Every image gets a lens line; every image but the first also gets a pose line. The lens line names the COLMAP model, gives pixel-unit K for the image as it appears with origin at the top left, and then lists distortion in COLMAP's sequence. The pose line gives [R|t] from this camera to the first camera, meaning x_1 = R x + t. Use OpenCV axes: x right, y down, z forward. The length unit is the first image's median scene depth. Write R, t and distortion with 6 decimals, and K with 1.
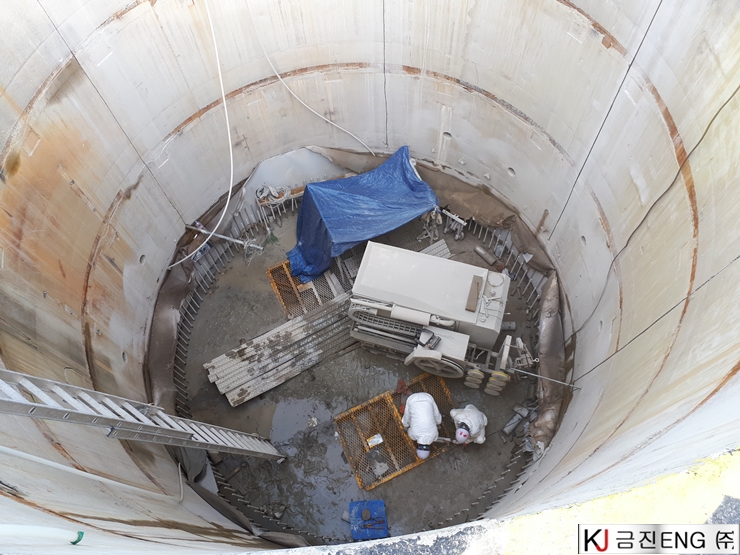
lens RADIAL K [[597.3, 0, 371.2], [0, 597.3, 287.6], [0, 0, 1]] dist [0.025044, -0.001560]
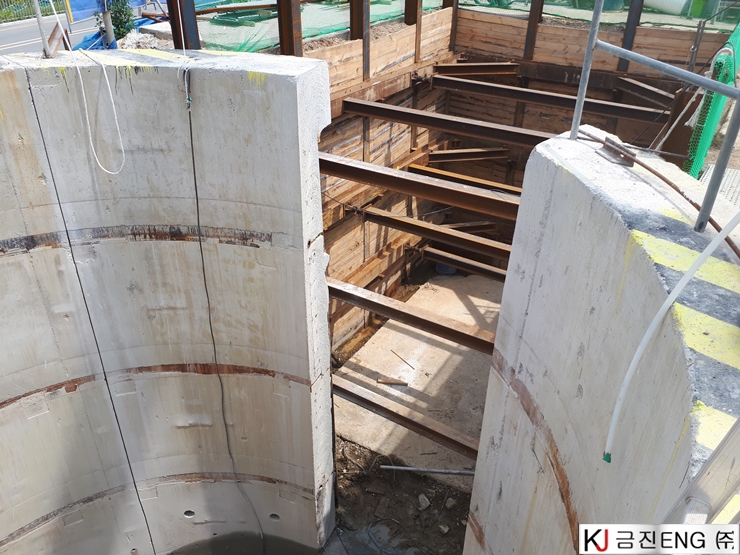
lens RADIAL K [[597.9, 0, 370.8], [0, 597.9, 273.8], [0, 0, 1]] dist [0.089461, -0.166995]
pose [[0.060659, -0.482541, 0.873771, -0.353375], [0.902258, 0.400904, 0.158763, -0.133859], [-0.426908, 0.778736, 0.459695, 0.068345]]
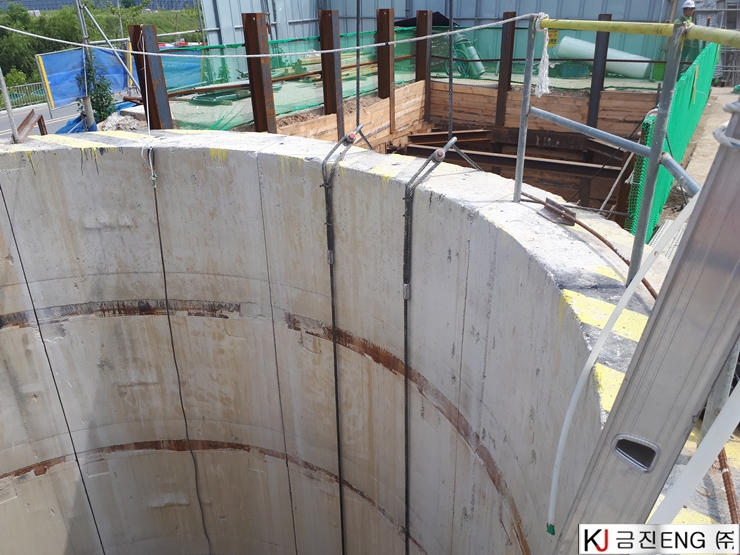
lens RADIAL K [[596.4, 0, 369.3], [0, 596.4, 271.9], [0, 0, 1]] dist [0.061541, -0.110074]
pose [[0.045503, -0.385654, 0.921521, -0.345954], [0.917907, 0.380138, 0.113762, -0.097390], [-0.394178, 0.840694, 0.371292, 0.051861]]
